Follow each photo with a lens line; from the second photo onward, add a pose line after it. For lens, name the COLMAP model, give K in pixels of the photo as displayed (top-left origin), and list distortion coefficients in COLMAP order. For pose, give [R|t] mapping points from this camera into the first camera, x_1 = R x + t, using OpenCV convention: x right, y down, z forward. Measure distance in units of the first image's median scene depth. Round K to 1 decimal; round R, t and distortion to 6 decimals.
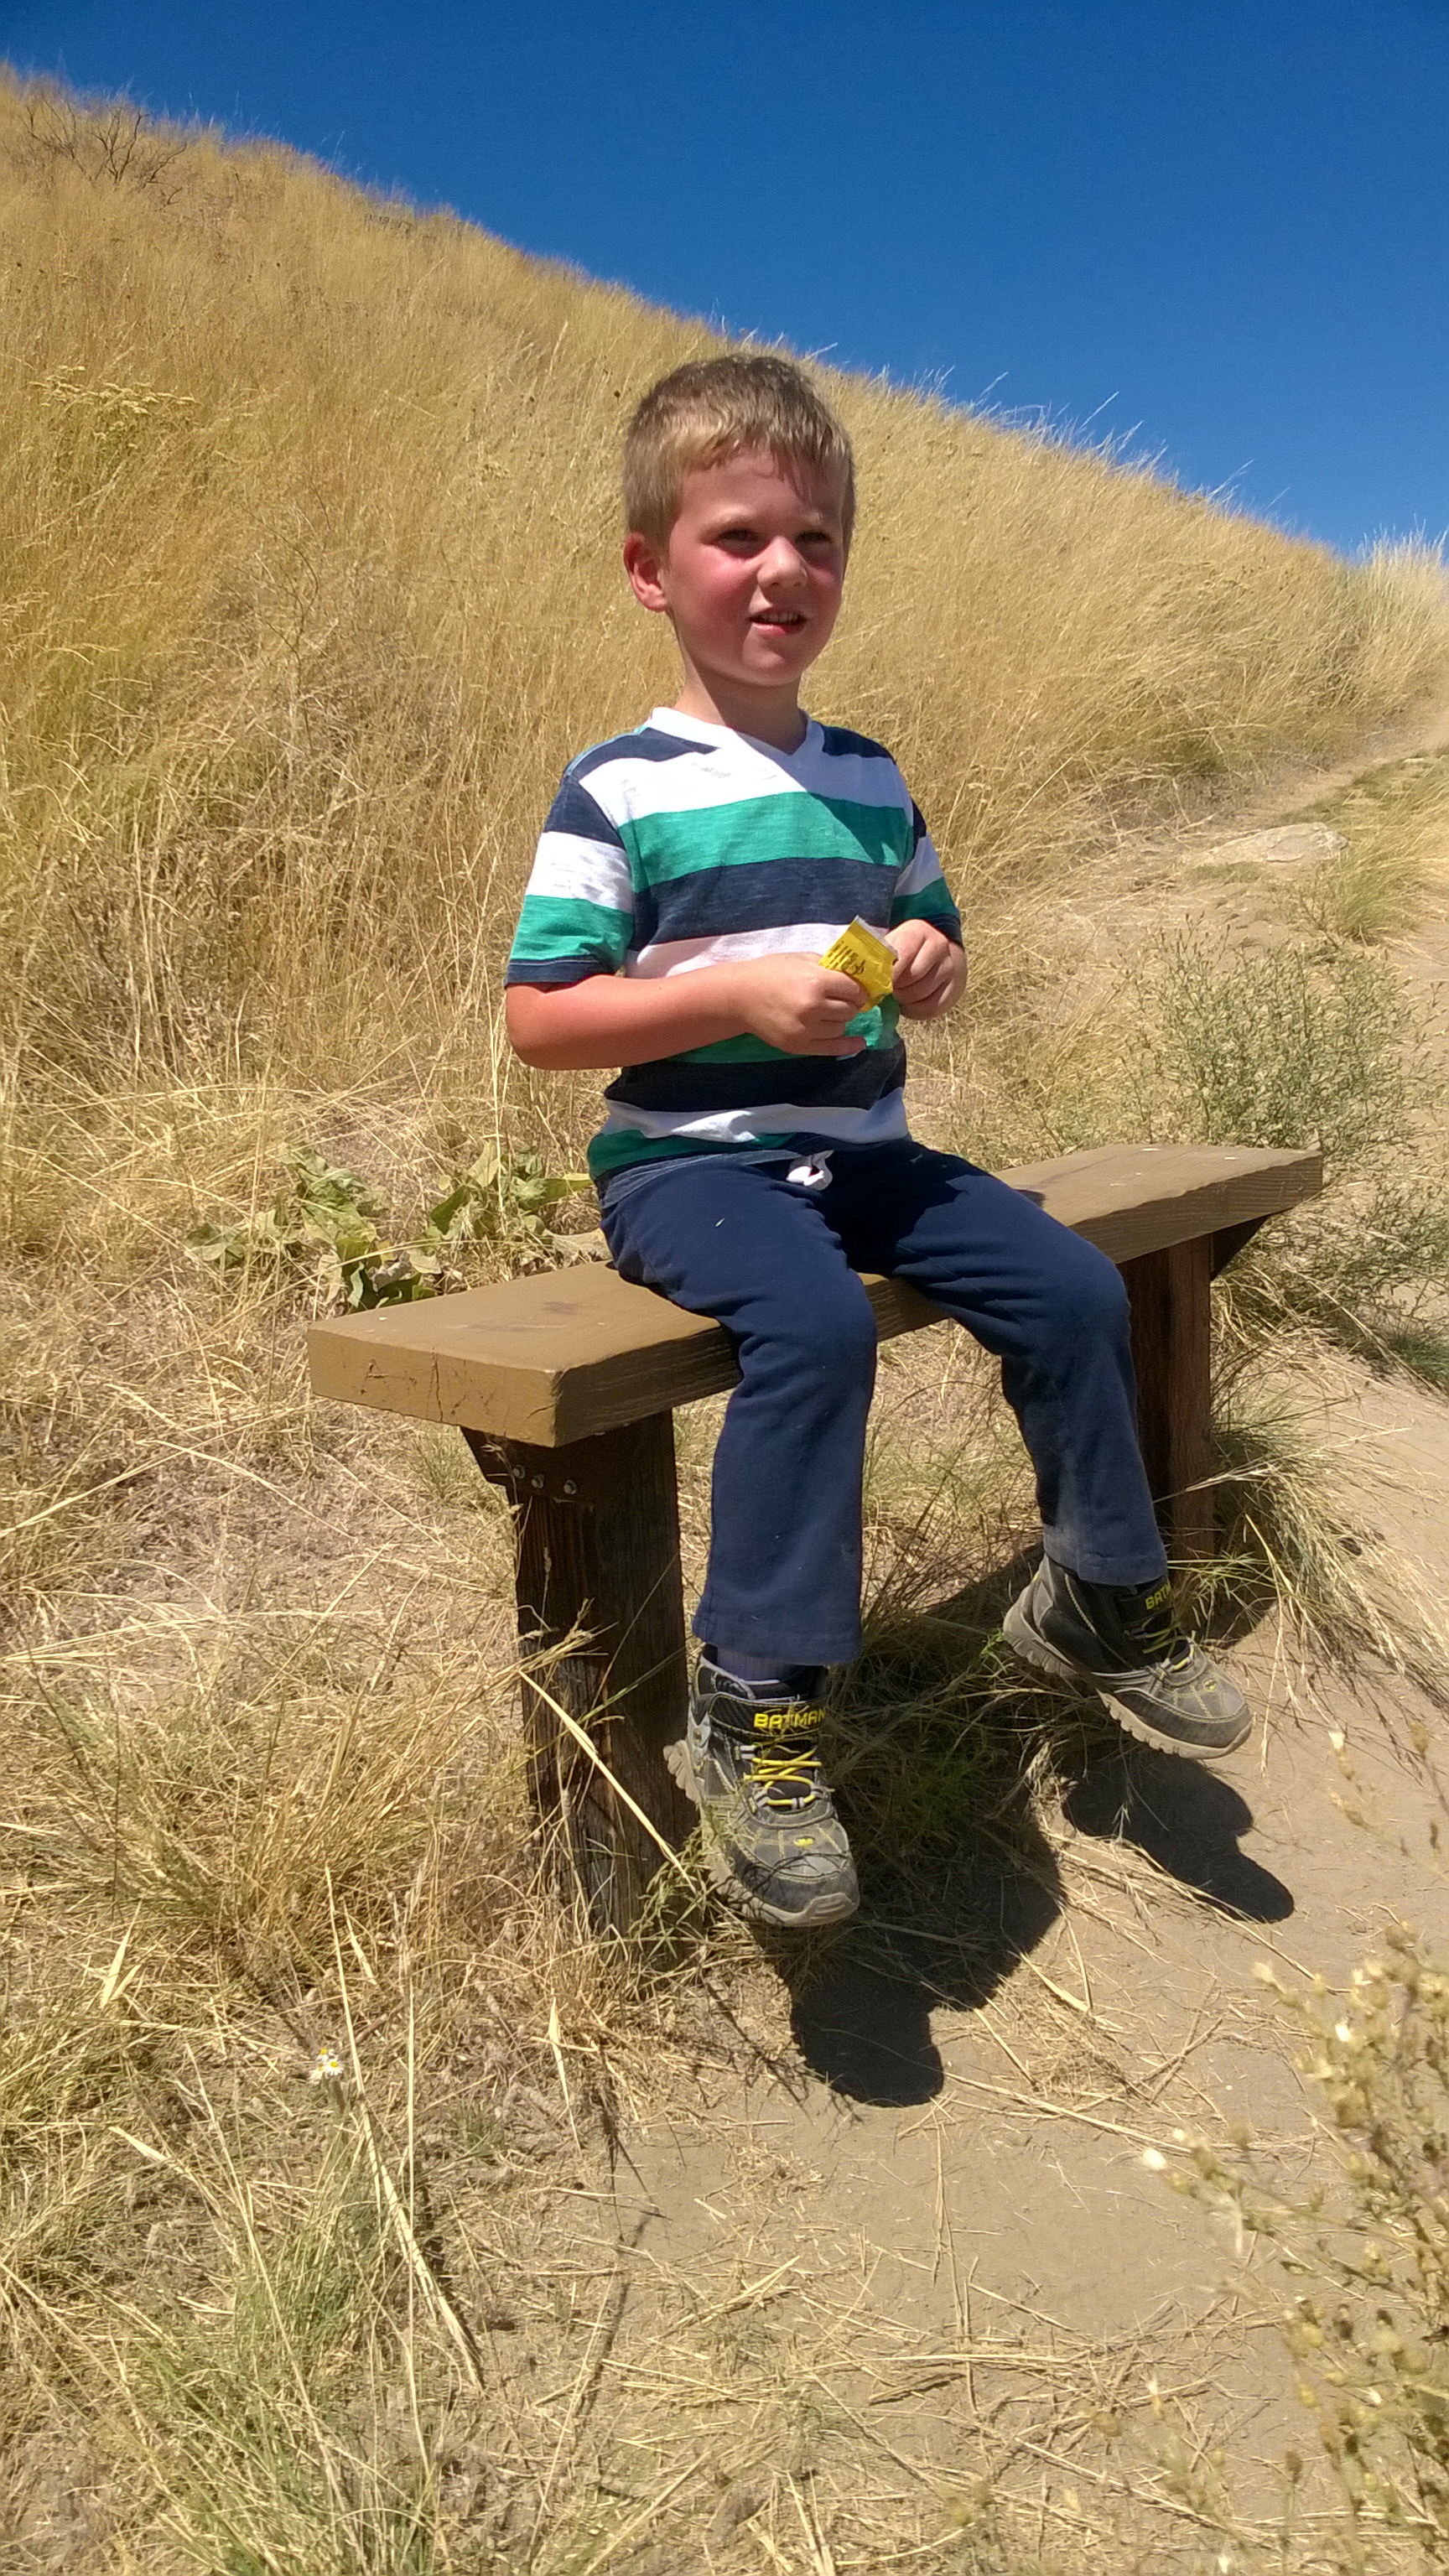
lens RADIAL K [[1888.4, 0, 743.4], [0, 1888.4, 1281.5], [0, 0, 1]] dist [0.026512, -0.092764]
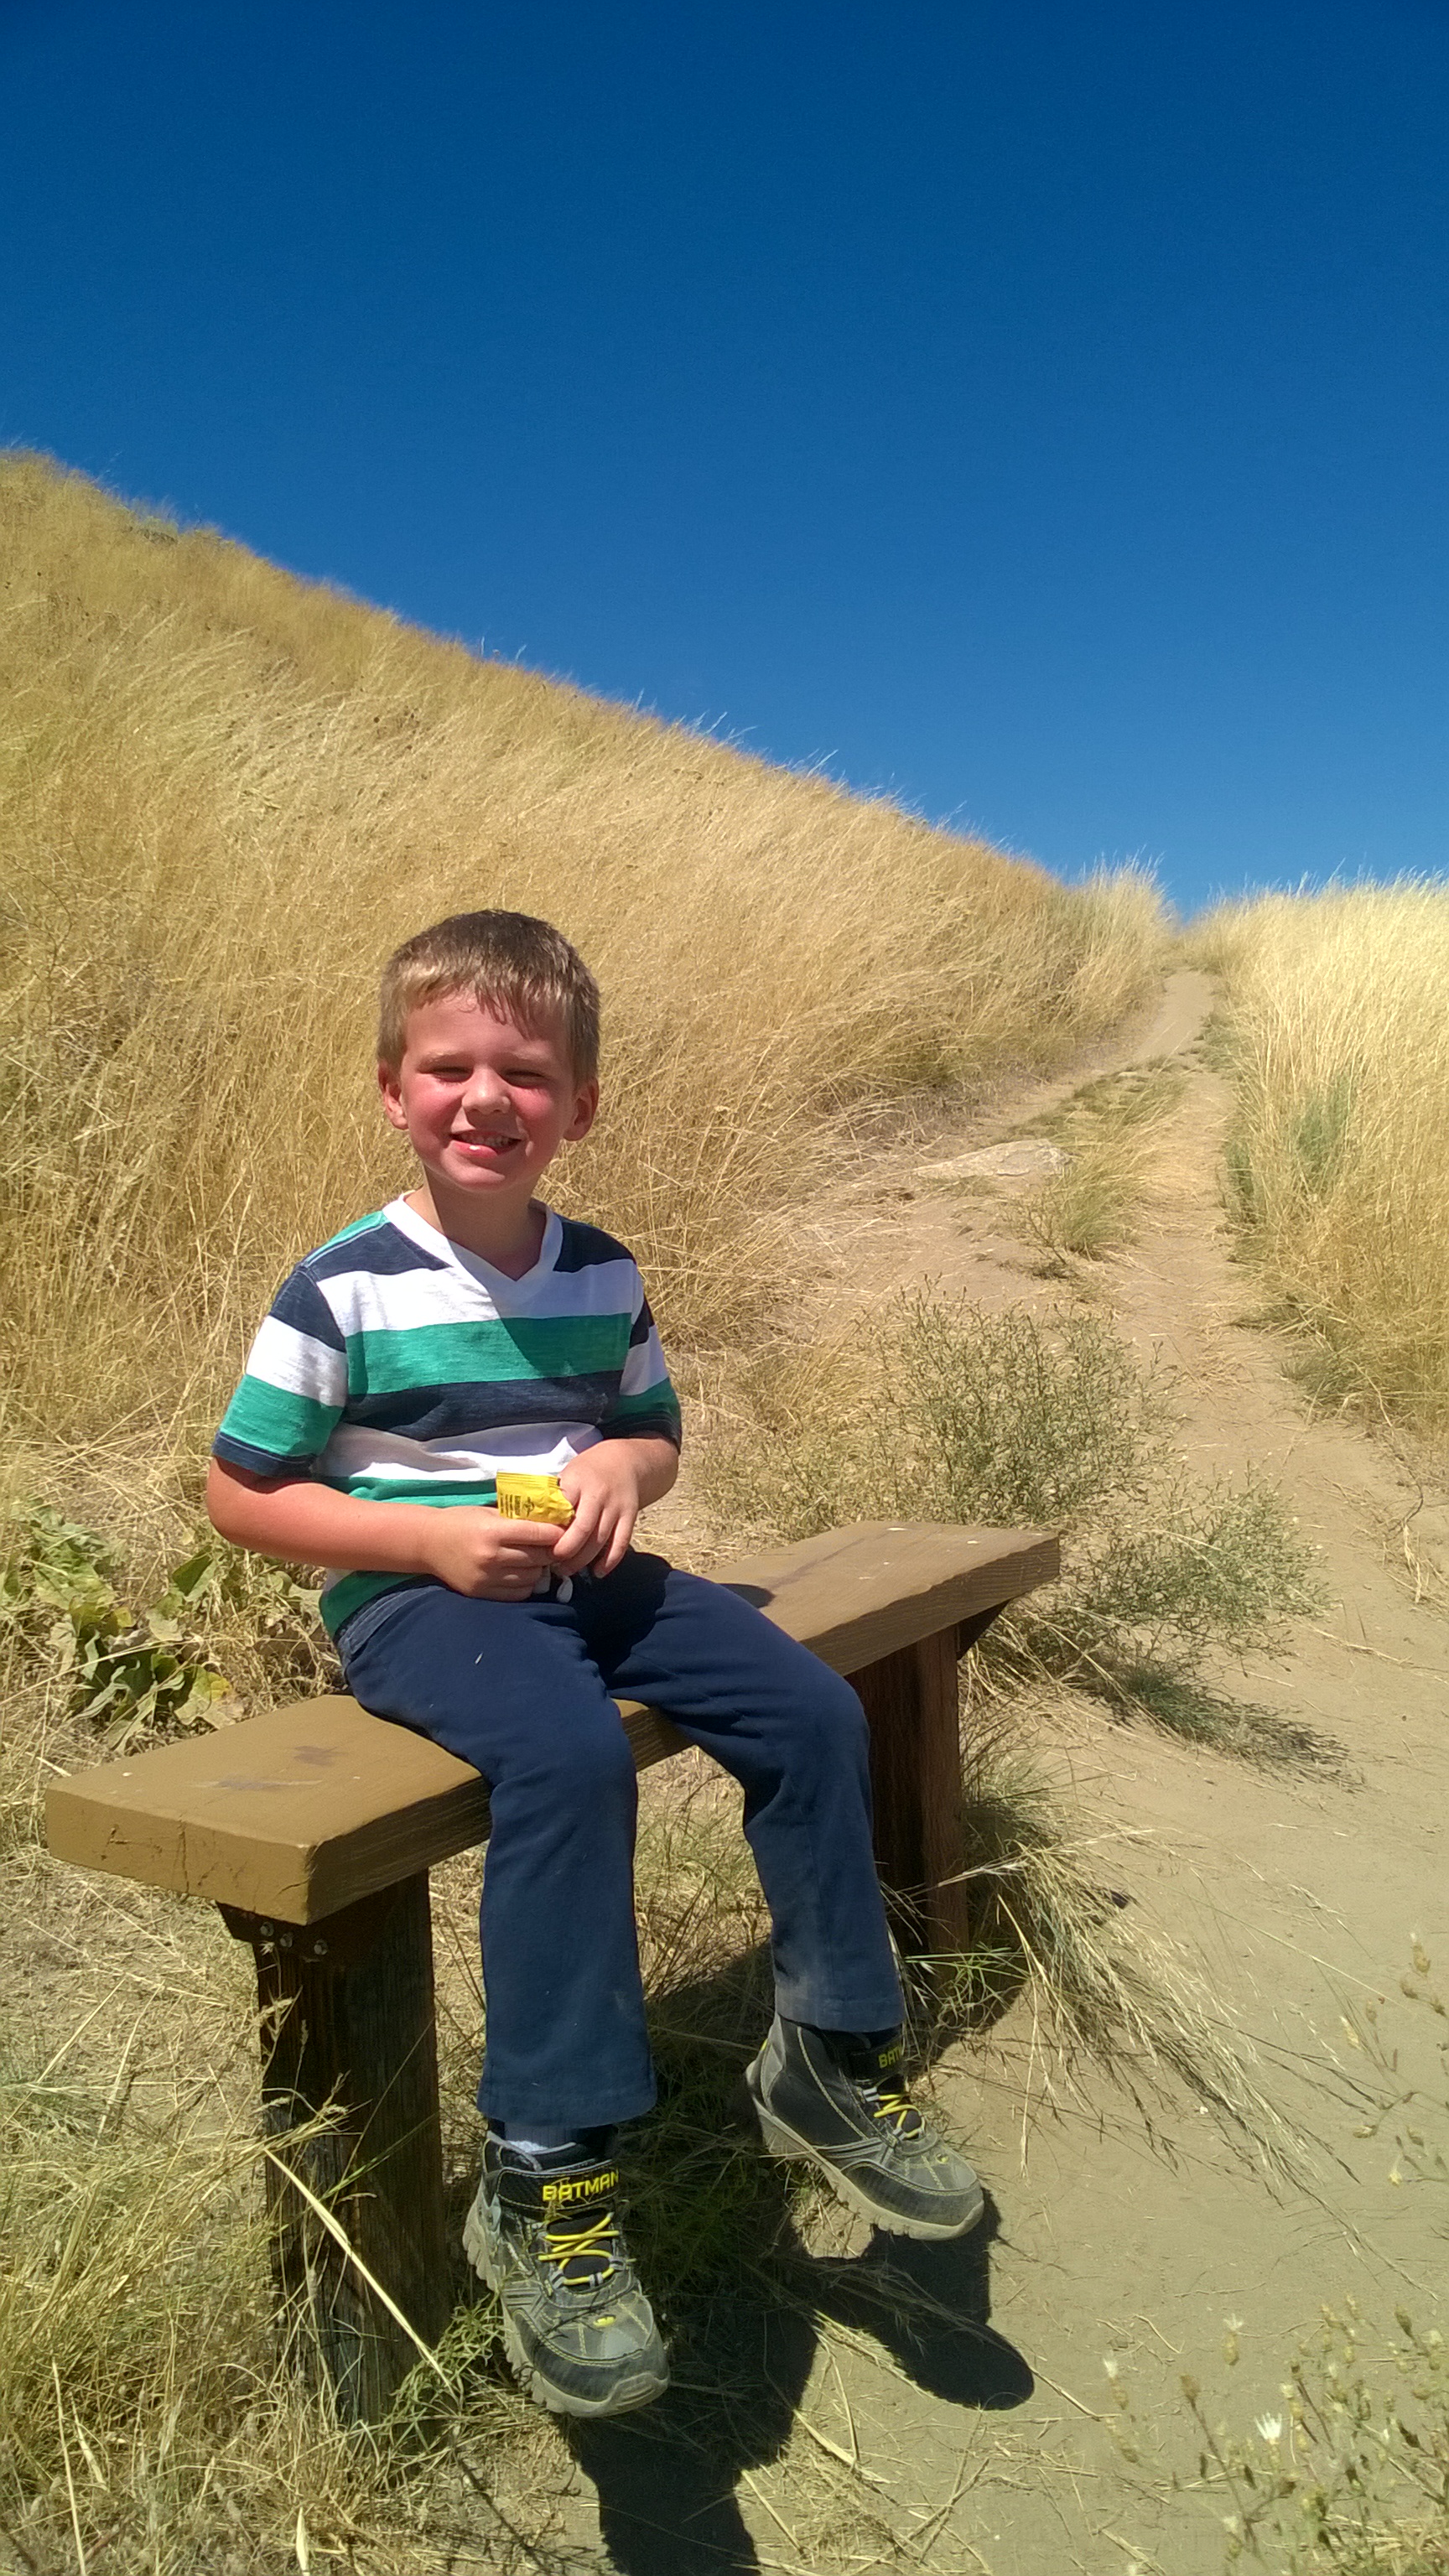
lens RADIAL K [[1888.4, 0, 730.4], [0, 1888.4, 1304.8], [0, 0, 1]] dist [0.026512, -0.092764]
pose [[0.992216, 0.002717, 0.124500, -0.003062], [0.013624, 0.991392, -0.130216, -0.063832], [-0.123782, 0.130899, 0.983638, -0.020317]]
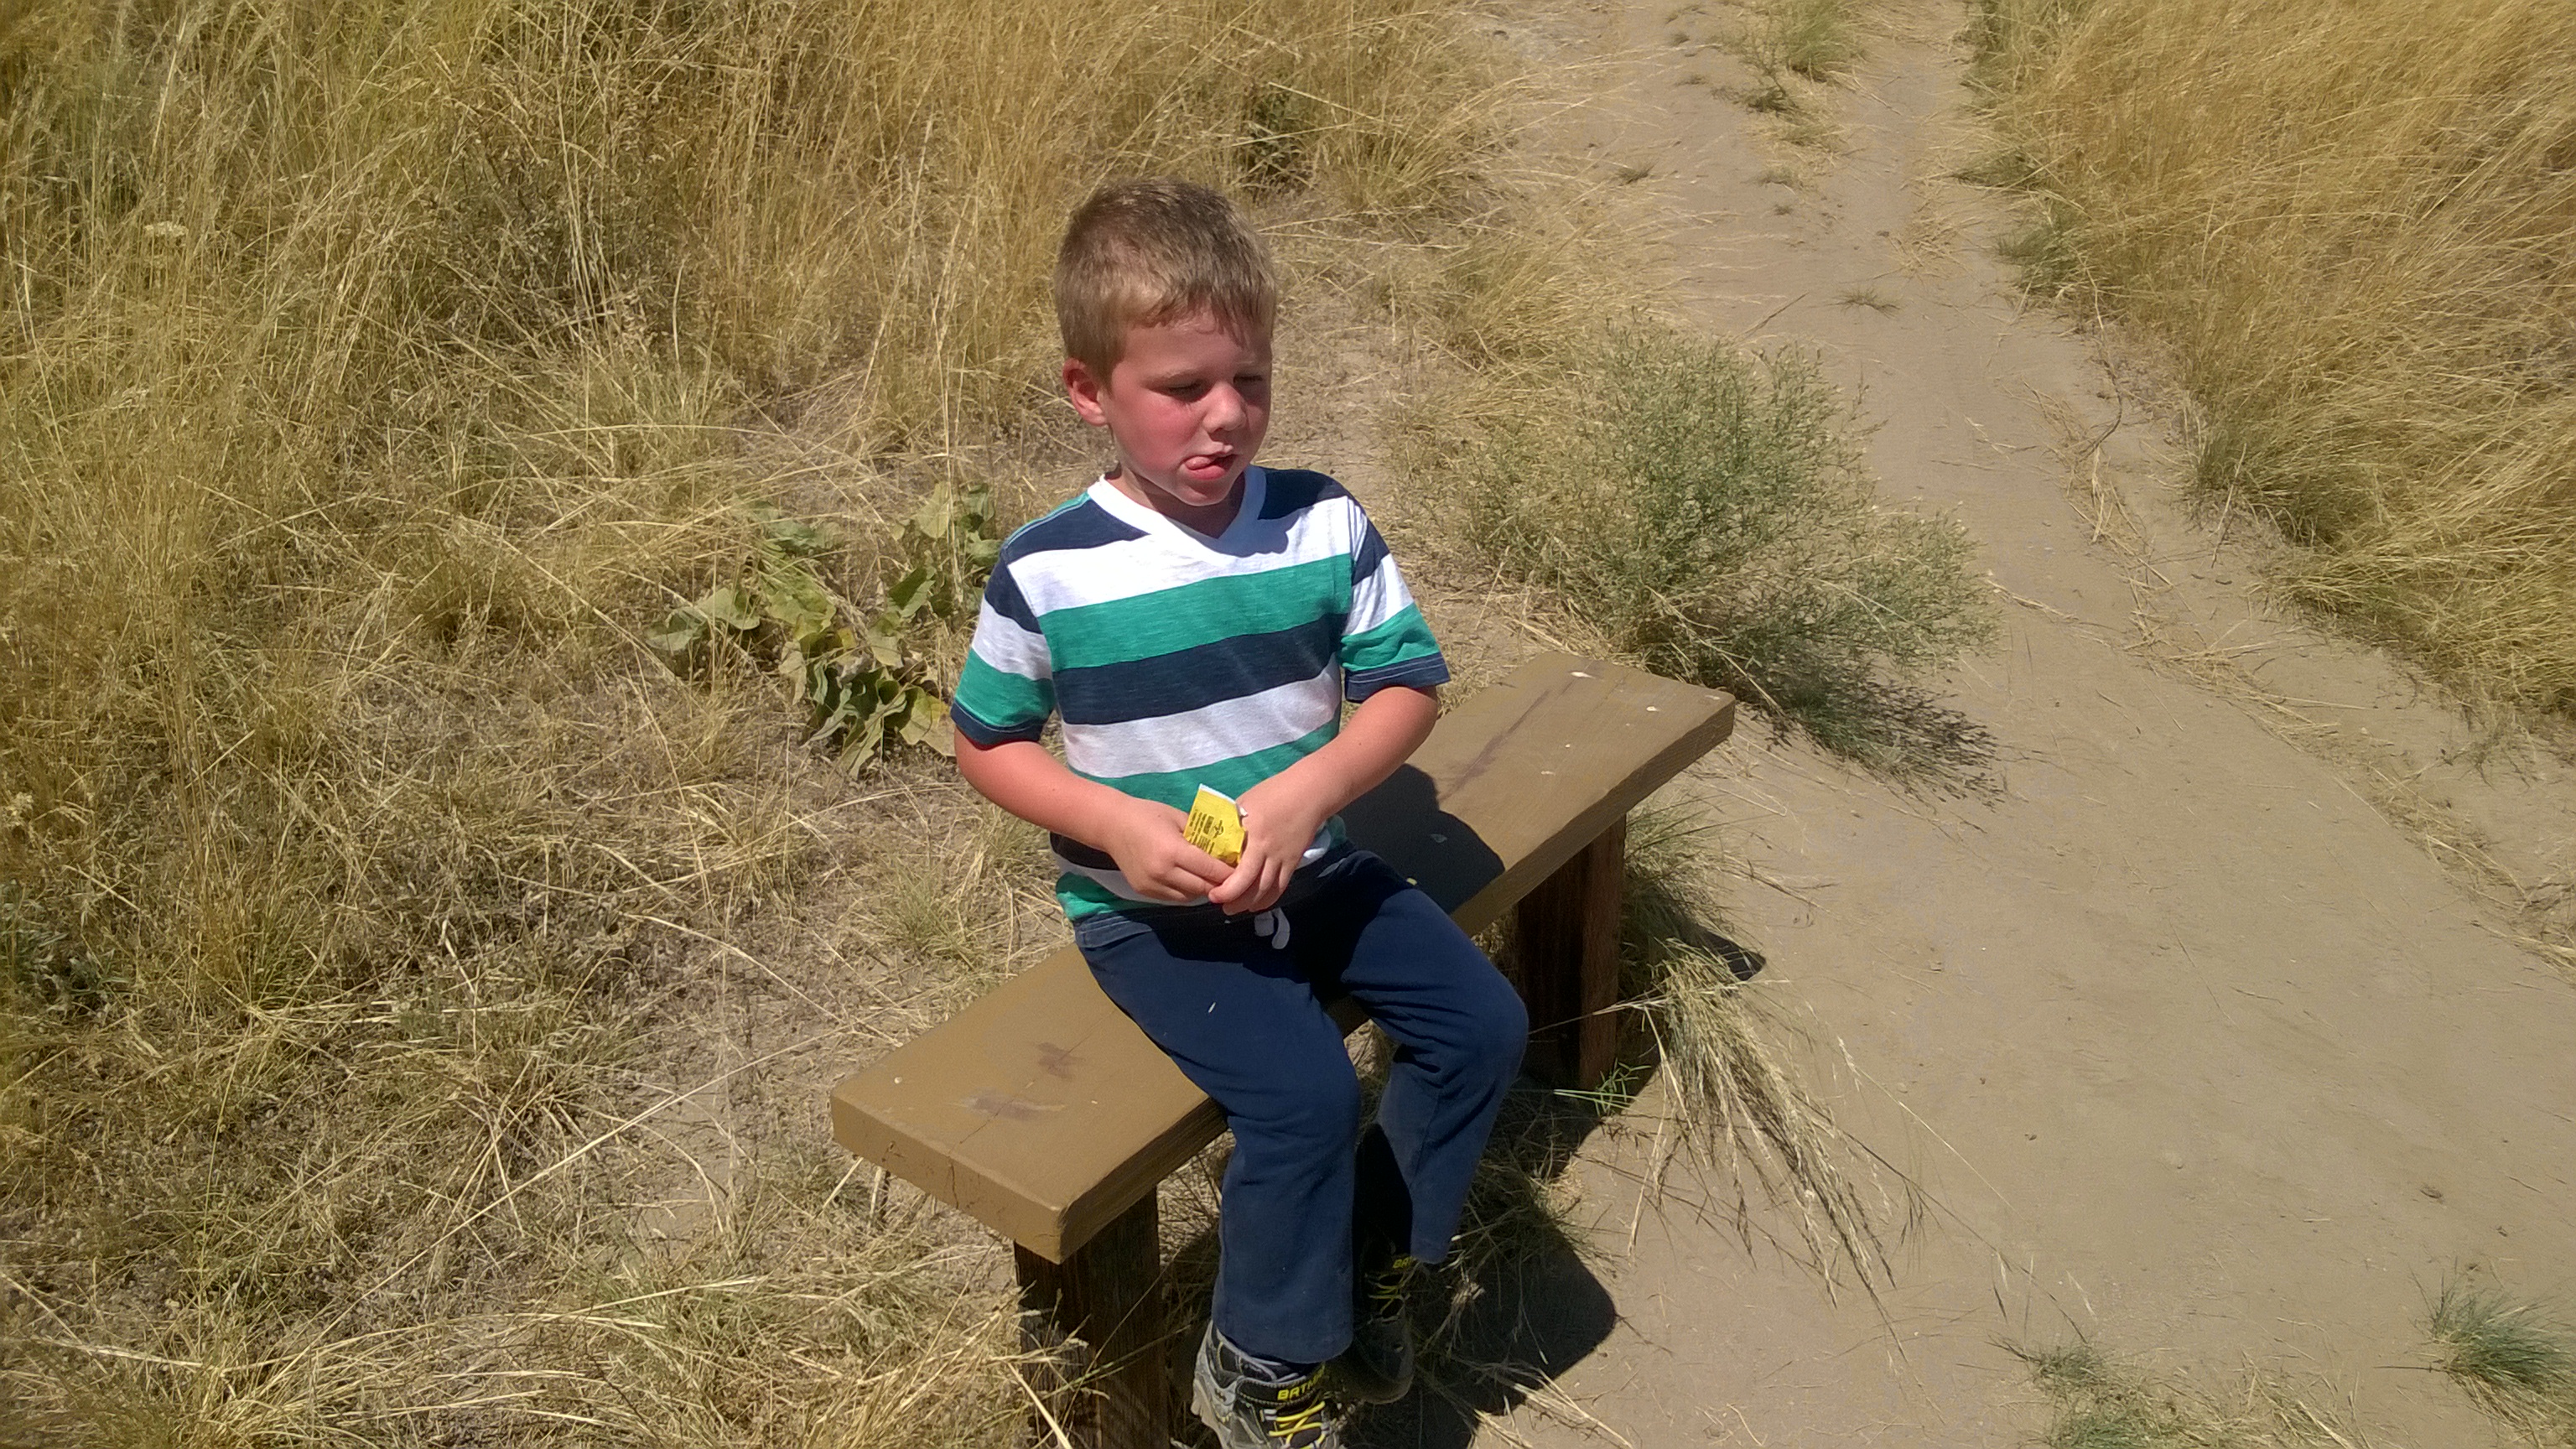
lens RADIAL K [[1888.4, 0, 1294.1], [0, 1888.4, 708.3], [0, 0, 1]] dist [0.026512, -0.092764]
pose [[0.997741, -0.001442, 0.067160, -0.020798], [-0.015241, 0.968840, 0.247217, -0.345643], [-0.065424, -0.247683, 0.966630, -0.038501]]
